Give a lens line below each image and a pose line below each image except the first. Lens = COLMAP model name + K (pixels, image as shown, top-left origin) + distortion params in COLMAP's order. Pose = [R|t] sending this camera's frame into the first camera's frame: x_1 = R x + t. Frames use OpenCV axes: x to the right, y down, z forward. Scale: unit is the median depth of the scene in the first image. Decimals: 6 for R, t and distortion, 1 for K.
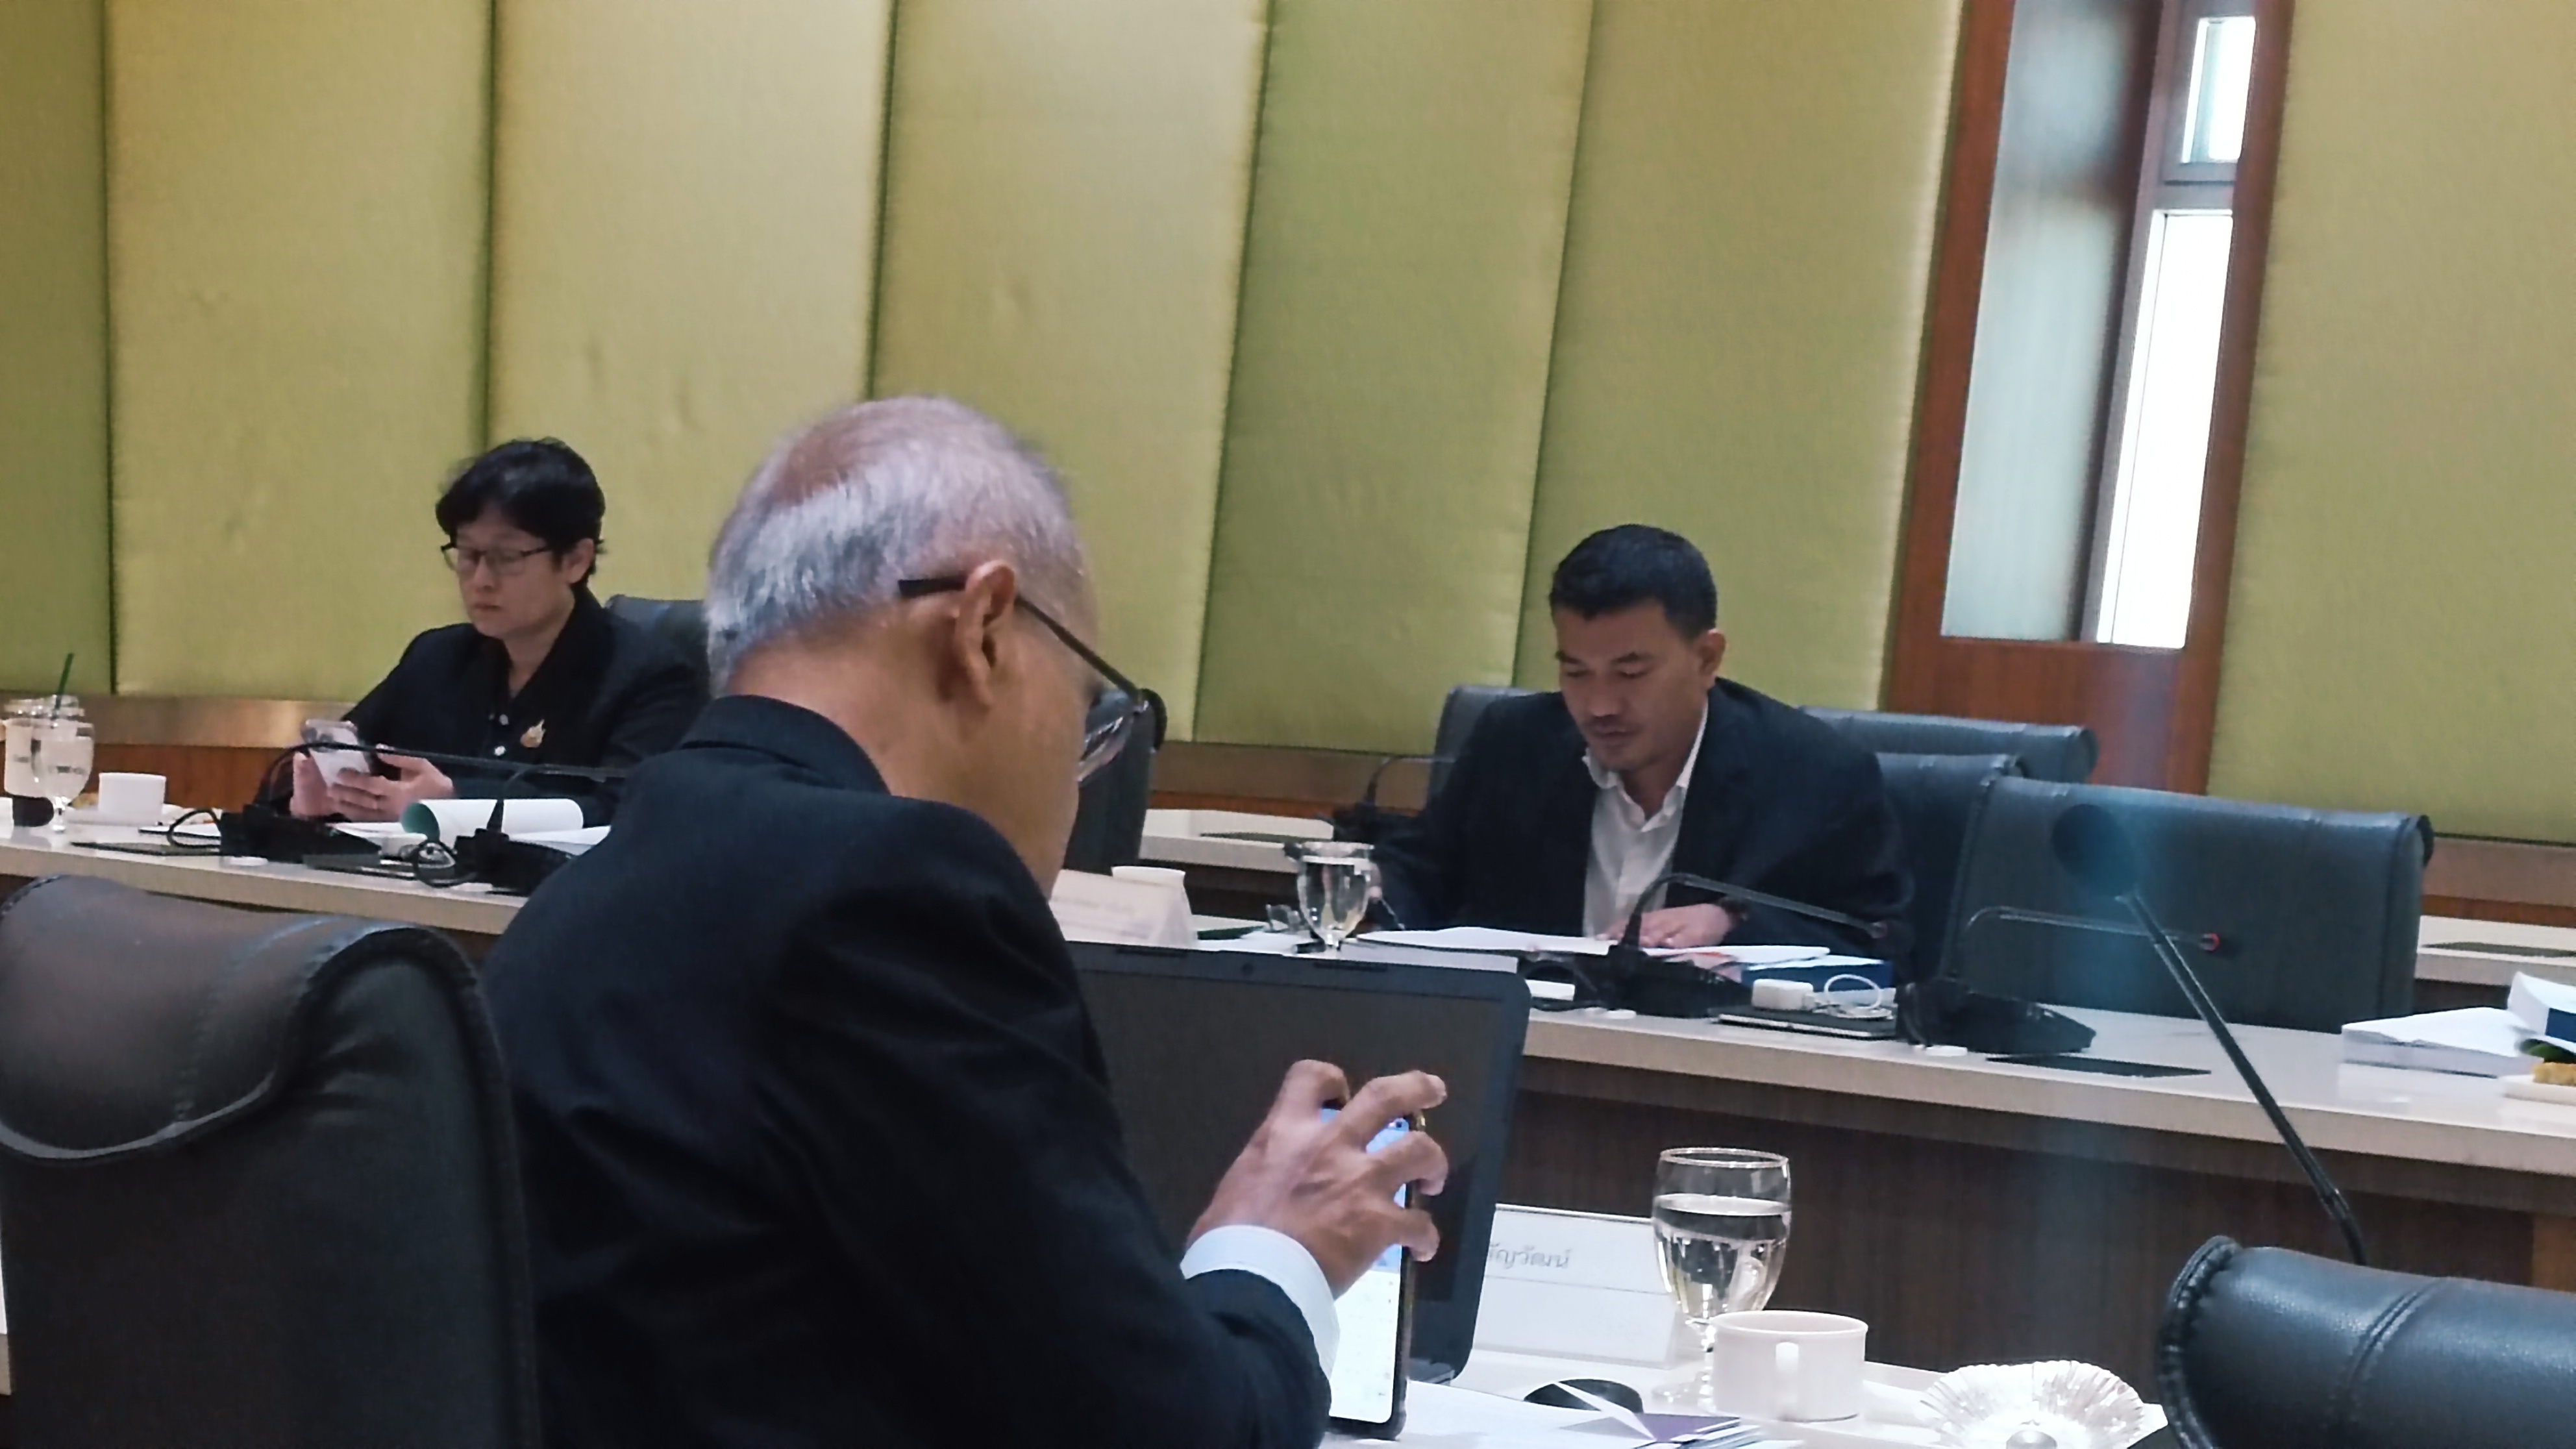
lens RADIAL K [[6123.9, 0, 1288.0], [0, 6123.9, 724.5], [0, 0, 1]] dist [0.224010, -1.139493]
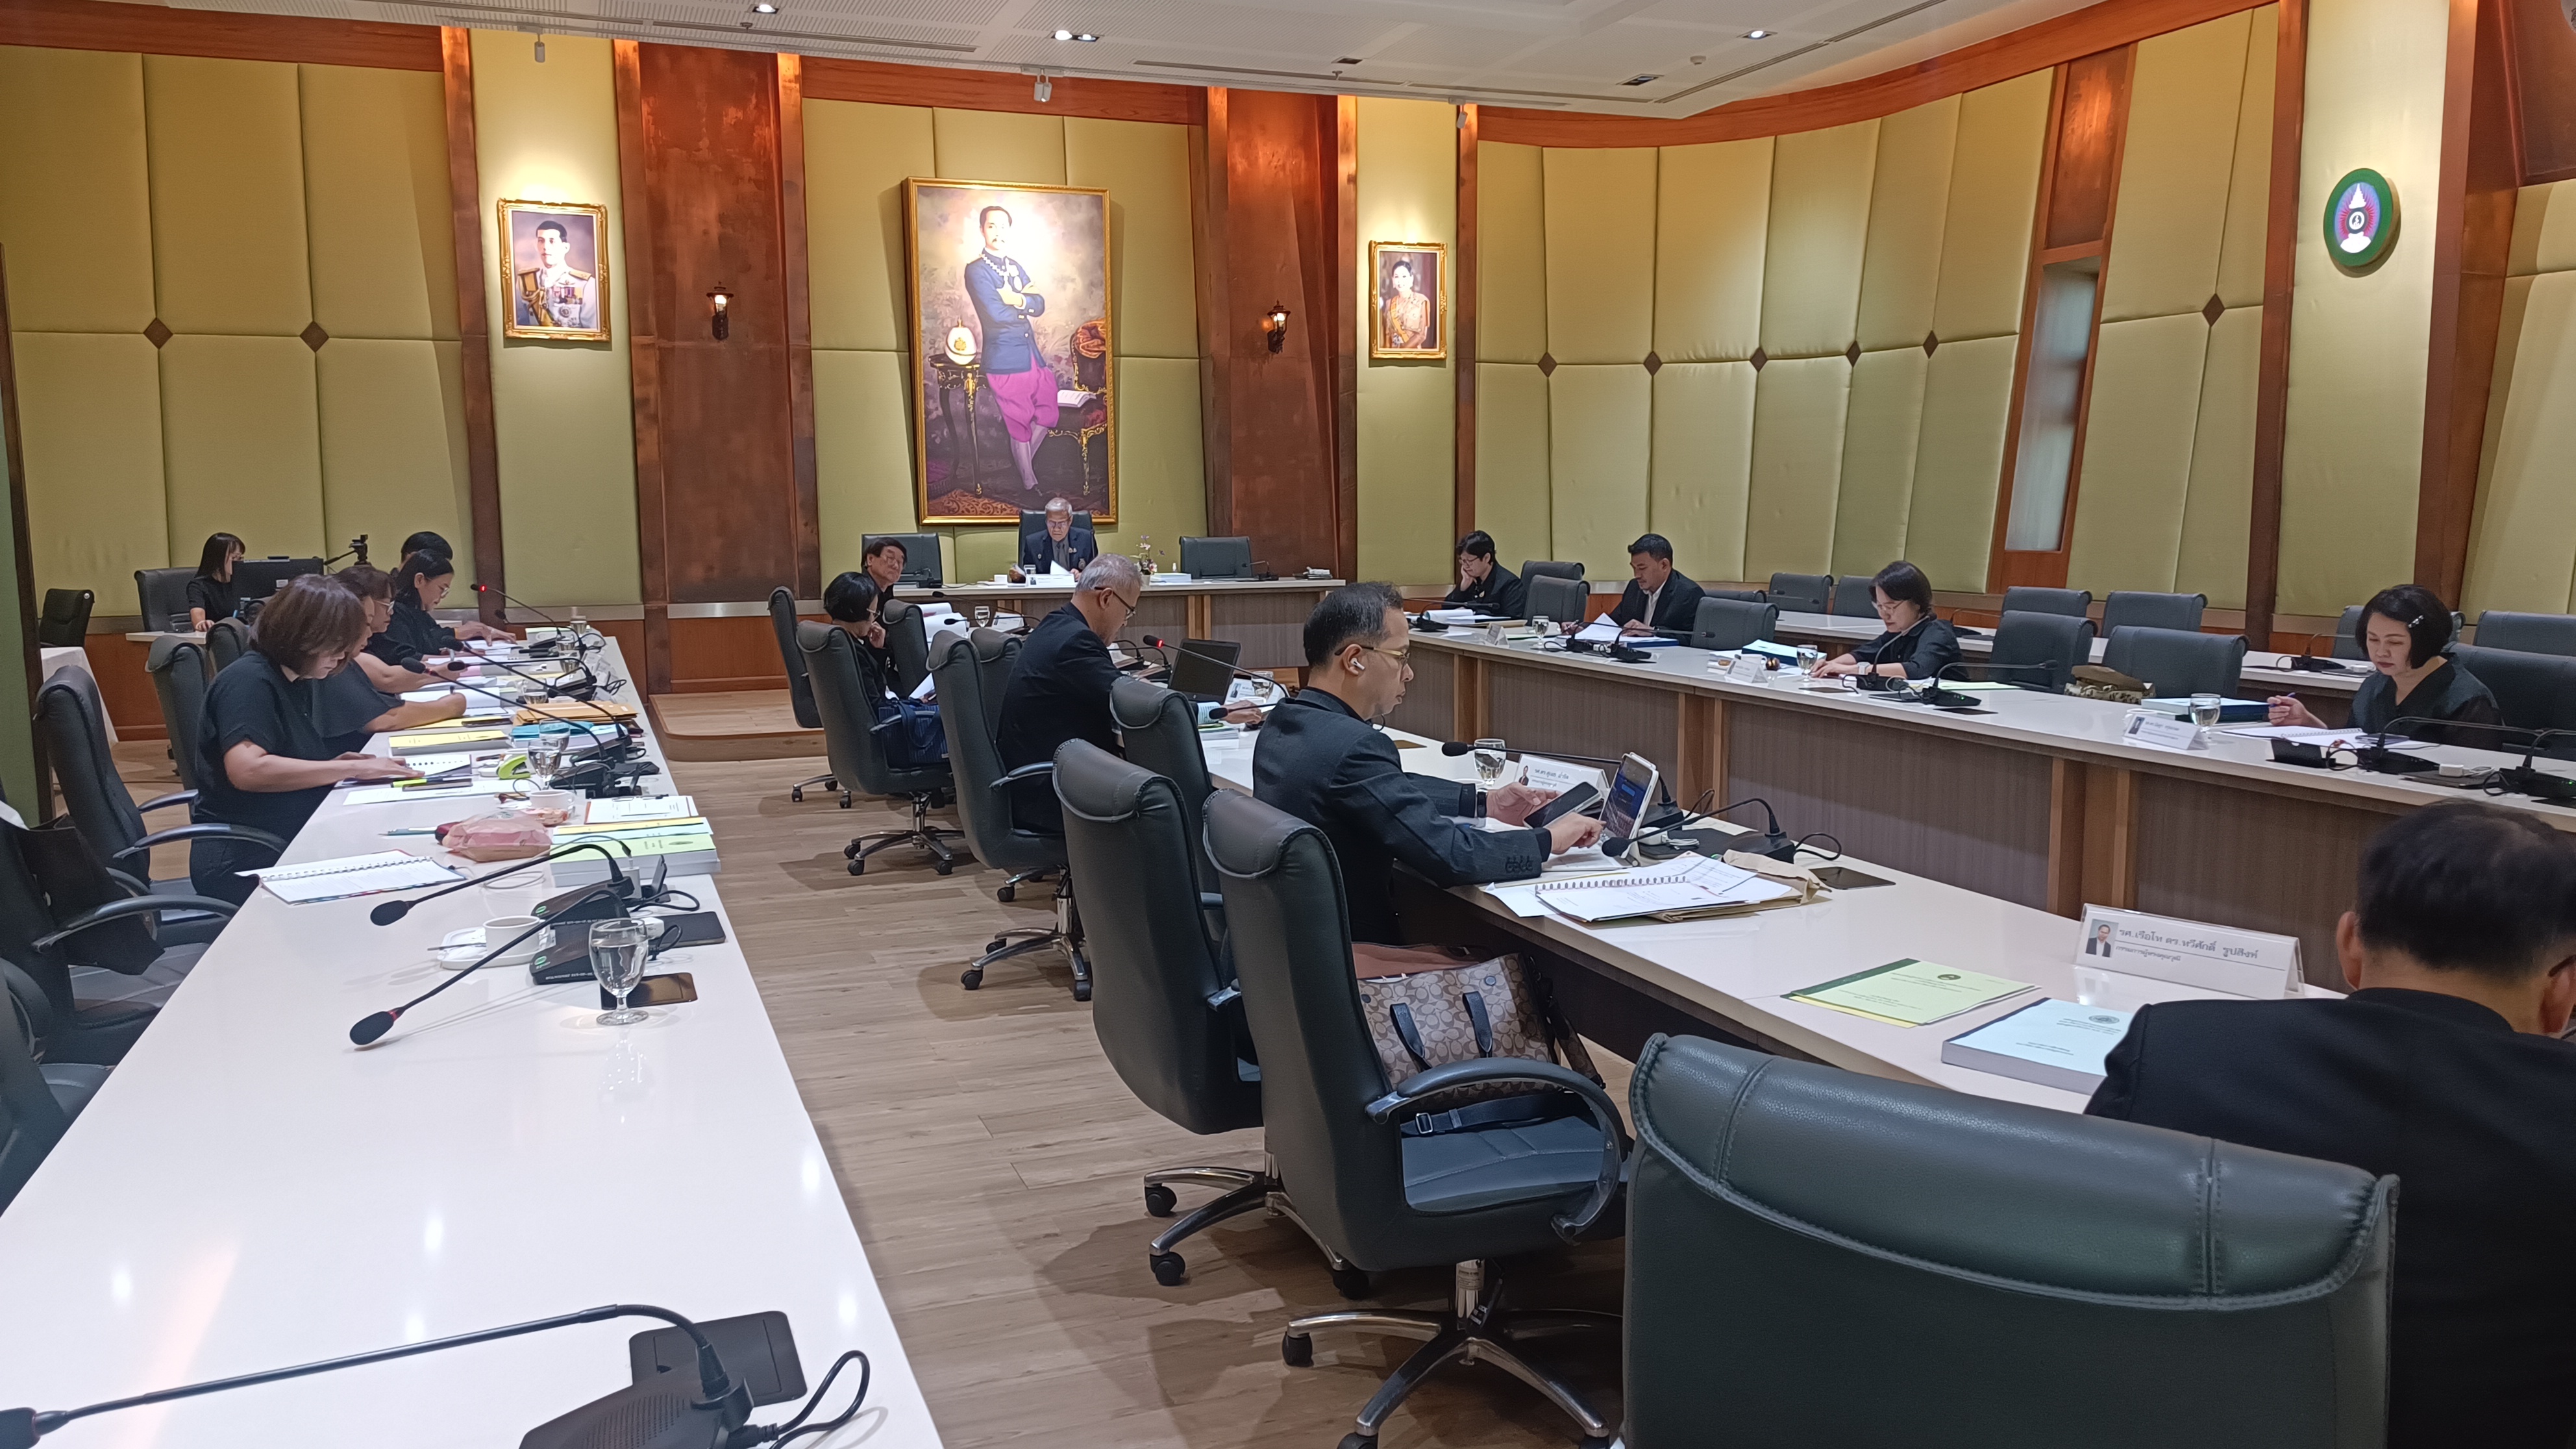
lens RADIAL K [[1864.8, 0, 1289.8], [0, 1864.8, 723.4], [0, 0, 1]] dist [0.036557, -0.034194]
pose [[0.869180, 0.006424, -0.494454, 0.282832], [0.030981, 0.997244, 0.067416, -0.000197], [0.493524, -0.073915, 0.866585, -0.162004]]
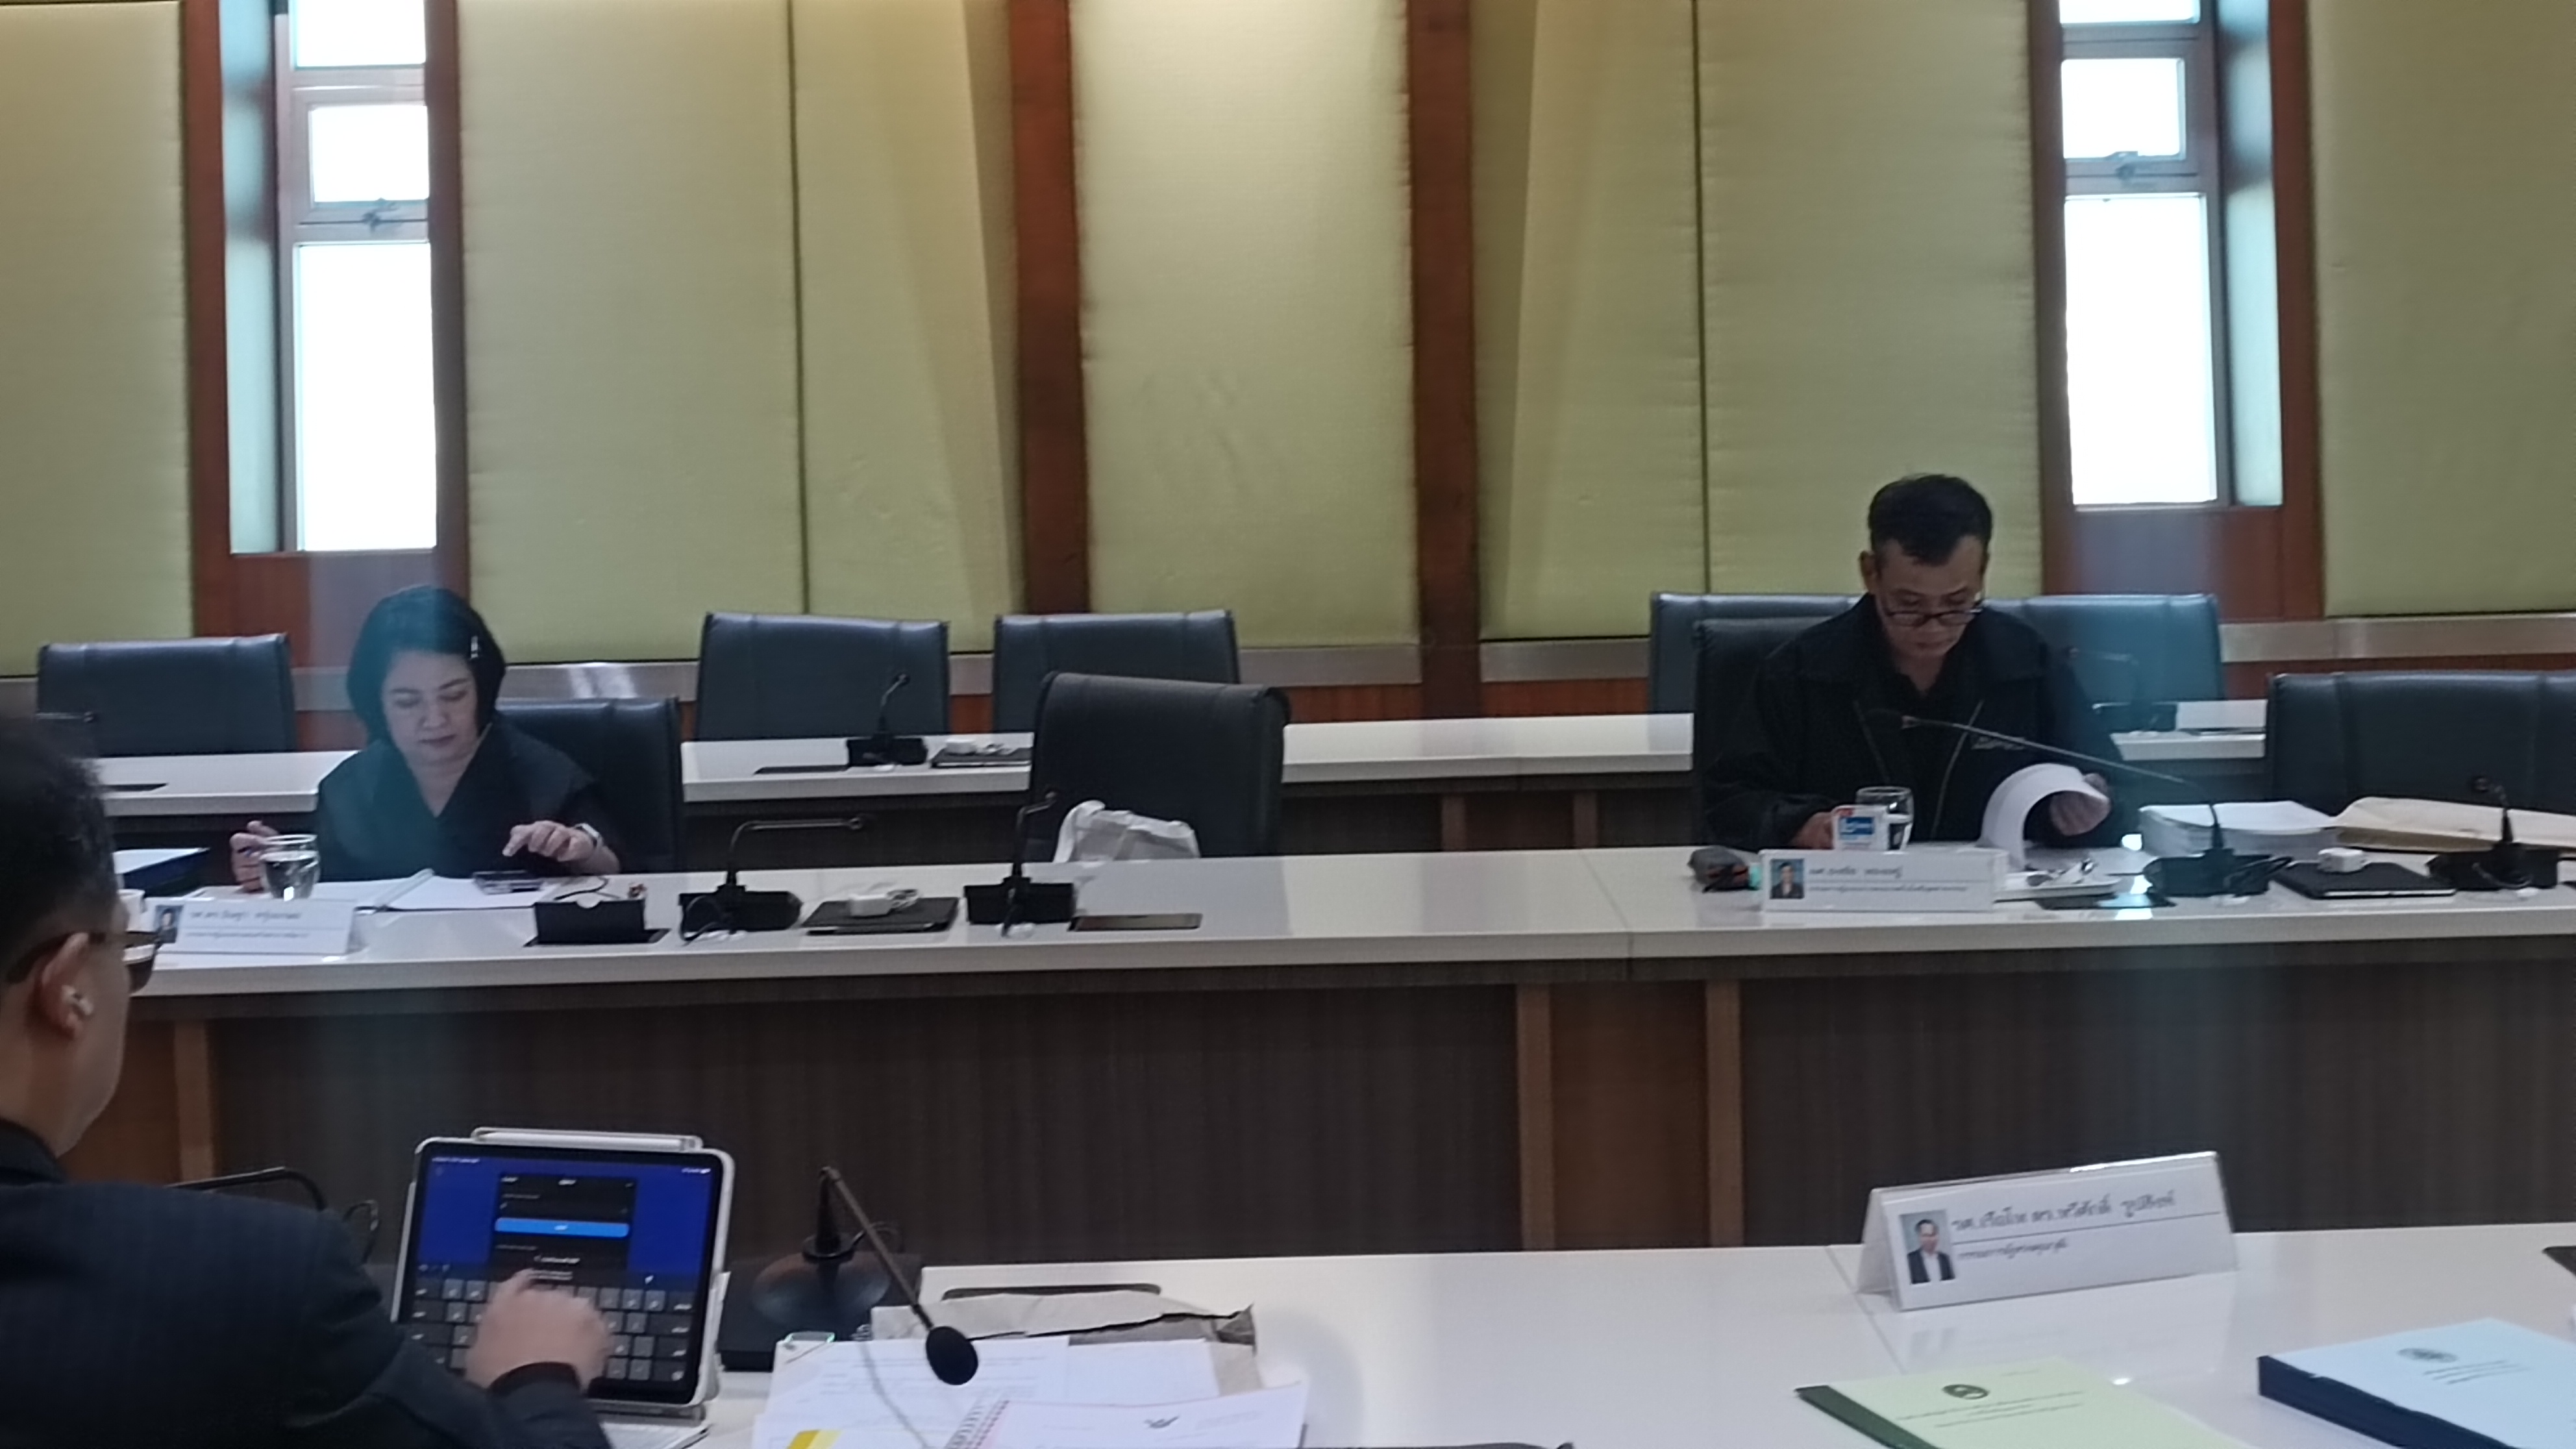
lens RADIAL K [[3705.7, 0, 1291.0], [0, 3705.7, 714.1], [0, 0, 1]] dist [0.195108, -1.049370]
pose [[0.767517, -0.126473, 0.628428, 0.075870], [0.085337, 0.991777, 0.095375, -0.014811], [-0.635323, -0.019574, 0.771999, -0.068010]]
